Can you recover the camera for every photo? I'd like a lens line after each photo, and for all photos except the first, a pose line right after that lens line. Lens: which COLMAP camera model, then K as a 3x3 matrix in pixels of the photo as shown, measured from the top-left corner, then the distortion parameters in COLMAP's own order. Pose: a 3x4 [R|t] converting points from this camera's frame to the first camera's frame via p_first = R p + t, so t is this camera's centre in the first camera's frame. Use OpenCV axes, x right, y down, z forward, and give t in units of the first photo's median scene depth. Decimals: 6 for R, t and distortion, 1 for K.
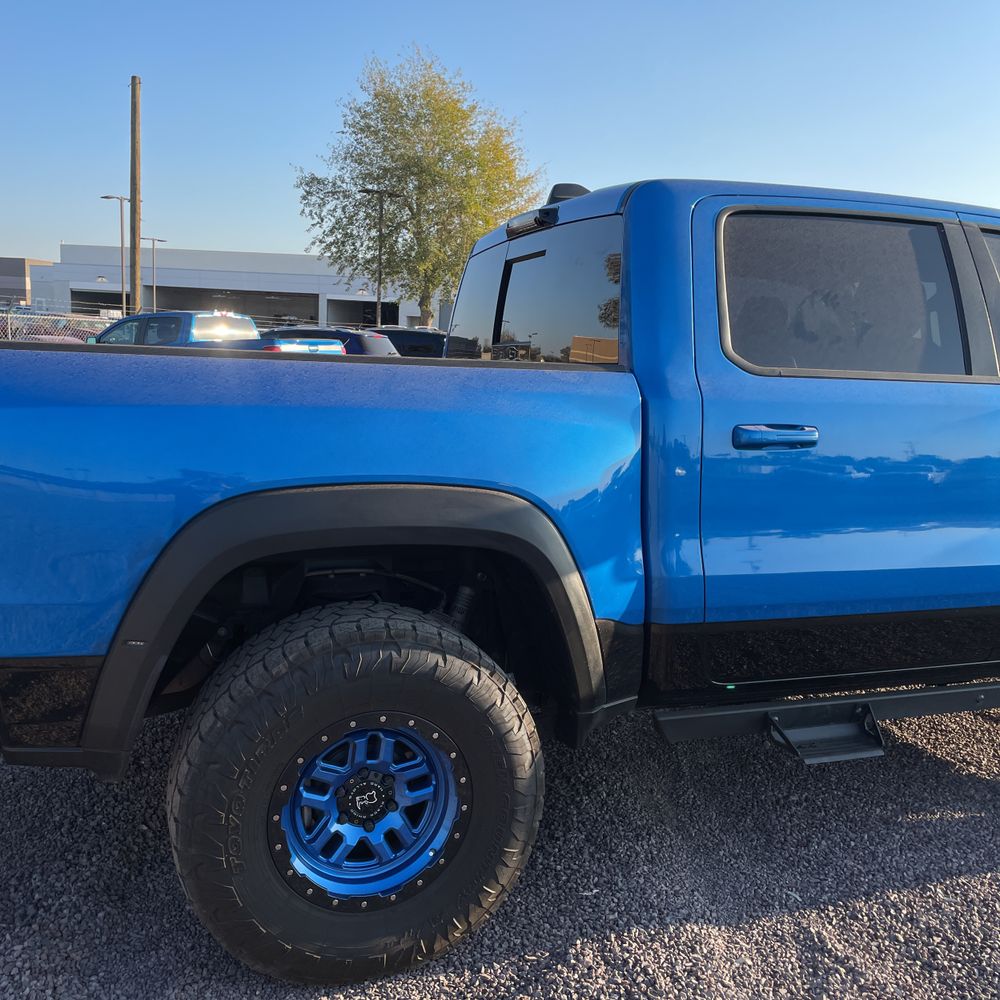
lens RADIAL K [[1014.6, 0, 477.7], [0, 1014.6, 500.4], [0, 0, 1]] dist [0.104852, -0.157519]
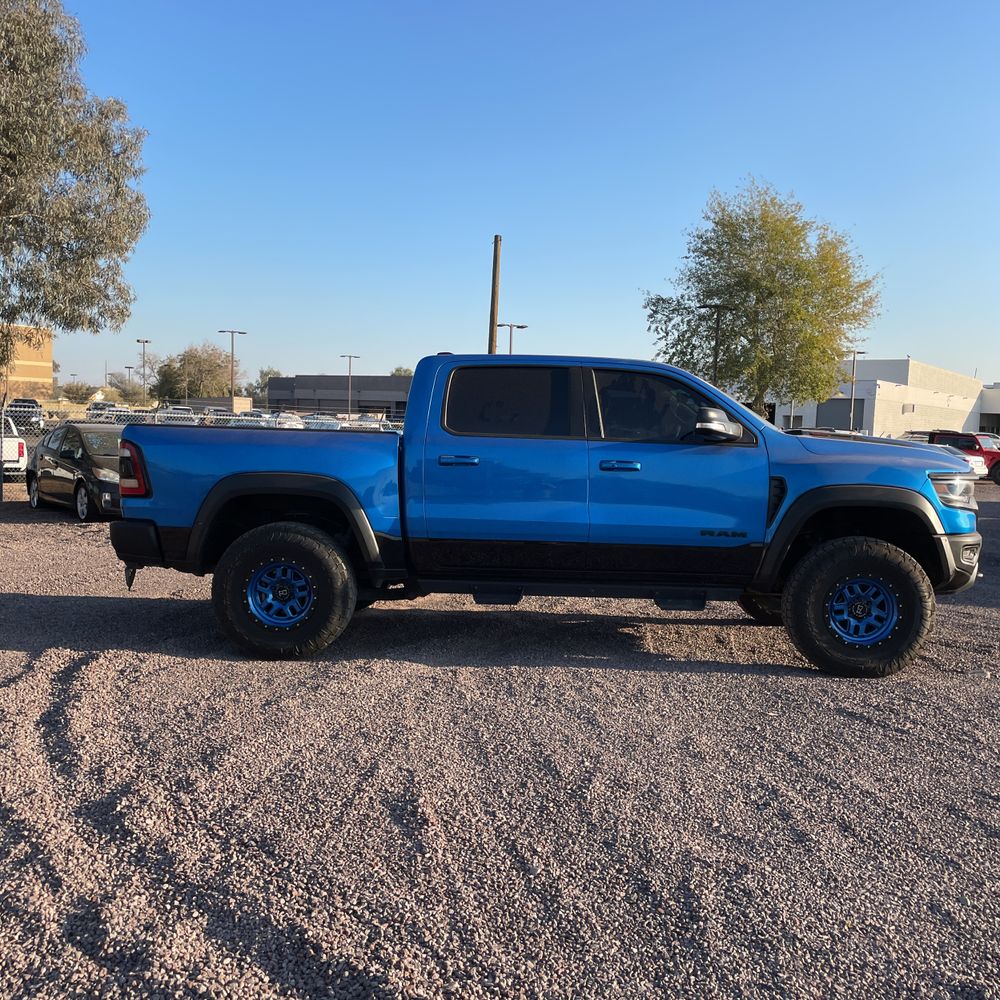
lens RADIAL K [[1010.0, 0, 491.6], [0, 1010.0, 503.2], [0, 0, 1]] dist [0.106764, -0.165692]
pose [[0.926527, 0.010057, -0.376094, 1.119780], [-0.046291, 0.995095, -0.087430, 0.214302], [0.373370, 0.098416, 0.922447, -1.018186]]
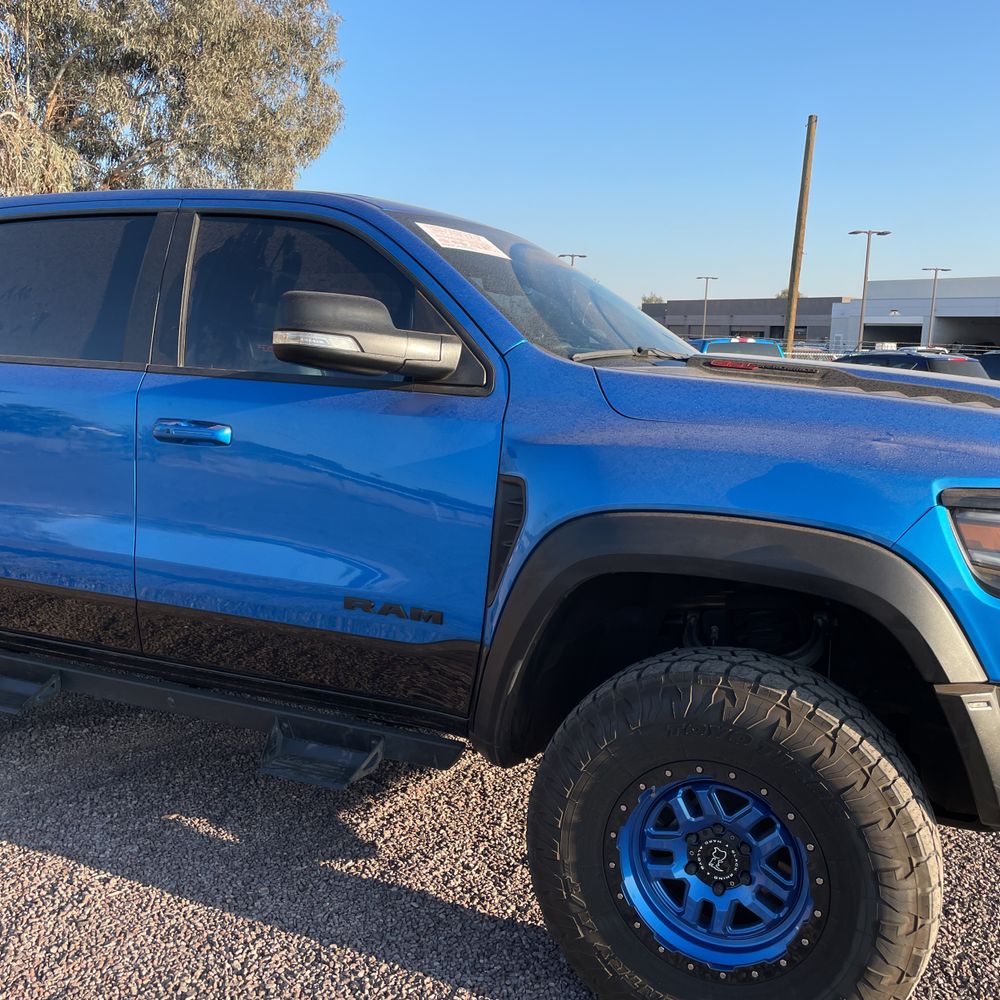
lens RADIAL K [[1005.5, 0, 490.4], [0, 1005.5, 485.2], [0, 0, 1]] dist [0.081432, -0.100905]
pose [[0.717646, 0.075301, -0.692325, 1.406112], [-0.107636, 0.994184, -0.003440, -0.036765], [0.688040, 0.076988, 0.721578, 0.537851]]
